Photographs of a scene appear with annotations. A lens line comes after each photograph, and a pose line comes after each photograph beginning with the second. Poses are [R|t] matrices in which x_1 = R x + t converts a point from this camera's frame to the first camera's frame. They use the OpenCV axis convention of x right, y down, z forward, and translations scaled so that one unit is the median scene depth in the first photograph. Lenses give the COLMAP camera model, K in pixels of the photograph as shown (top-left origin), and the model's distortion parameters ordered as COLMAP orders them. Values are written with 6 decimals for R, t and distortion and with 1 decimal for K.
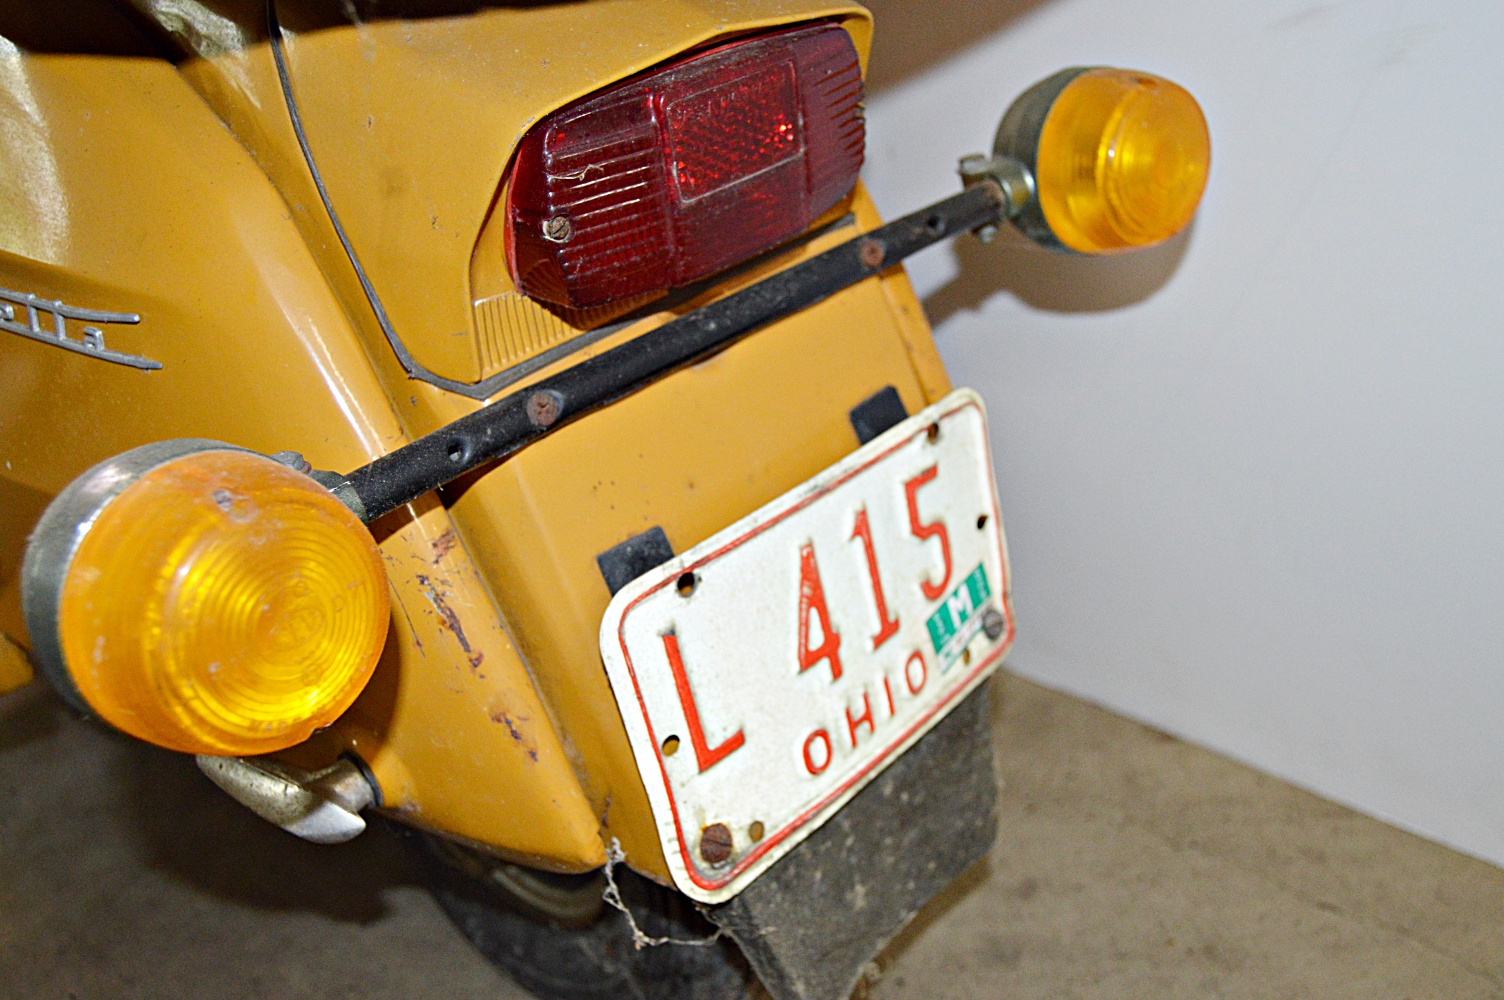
lens RADIAL K [[1441.4, 0, 752.0], [0, 1441.4, 500.0], [0, 0, 1]] dist [0.001424, 0.001501]
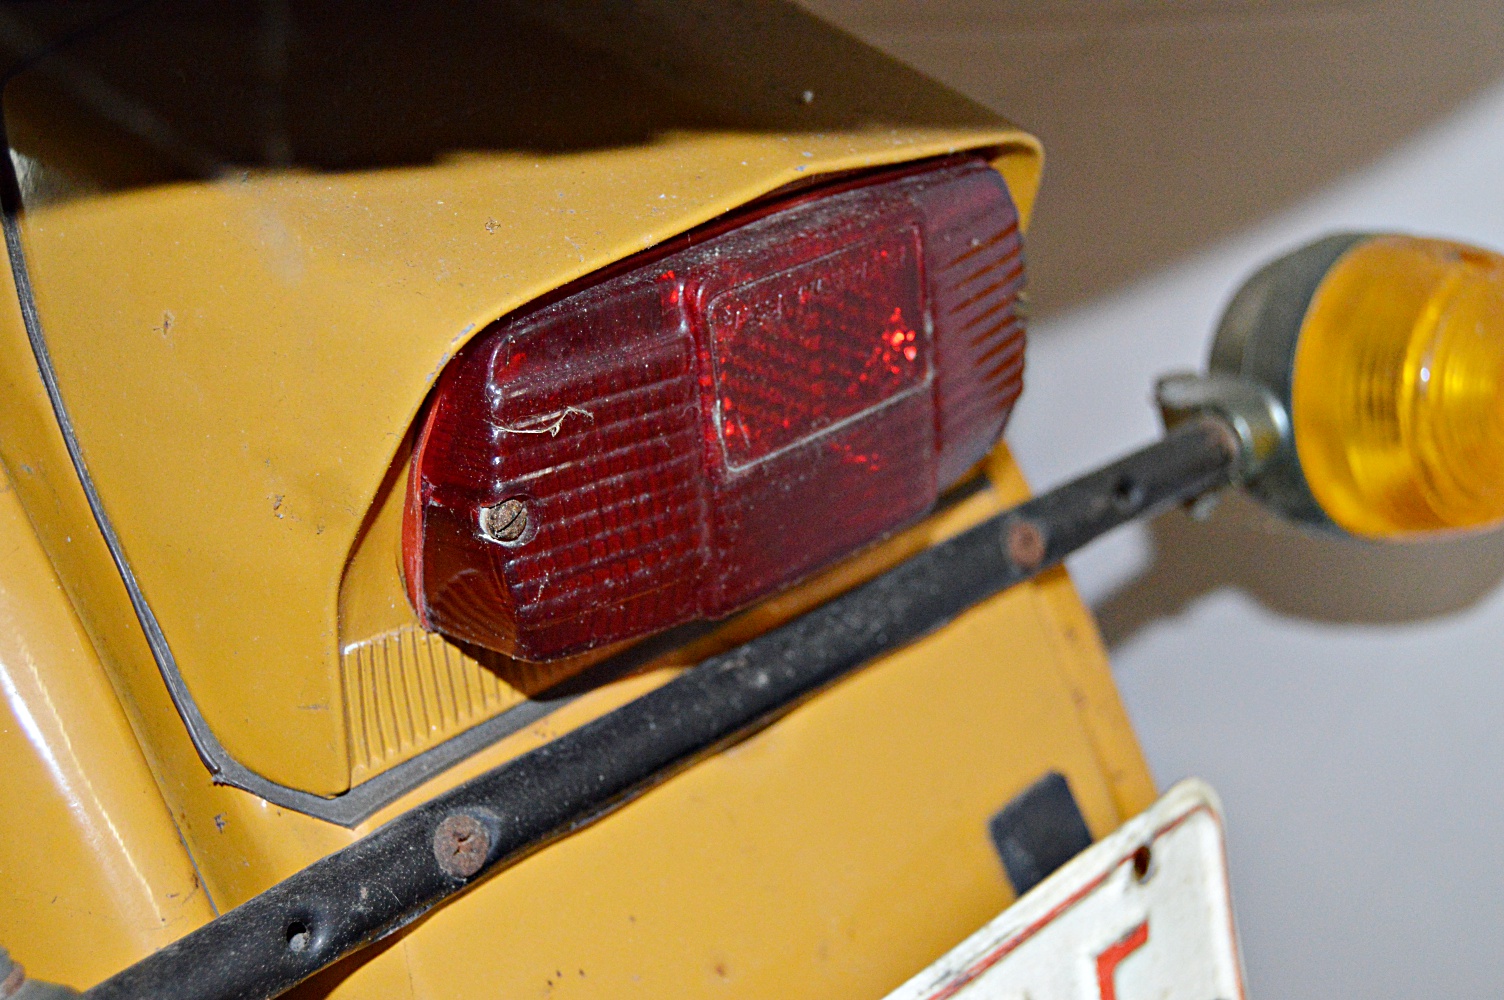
lens RADIAL K [[2173.6, 0, 752.0], [0, 2173.6, 500.0], [0, 0, 1]] dist [-0.002760, -0.007572]
pose [[0.999544, 0.010489, 0.028312, -0.060709], [-0.006048, 0.988271, -0.152588, -0.066359], [-0.029580, 0.152347, 0.987884, 0.173128]]
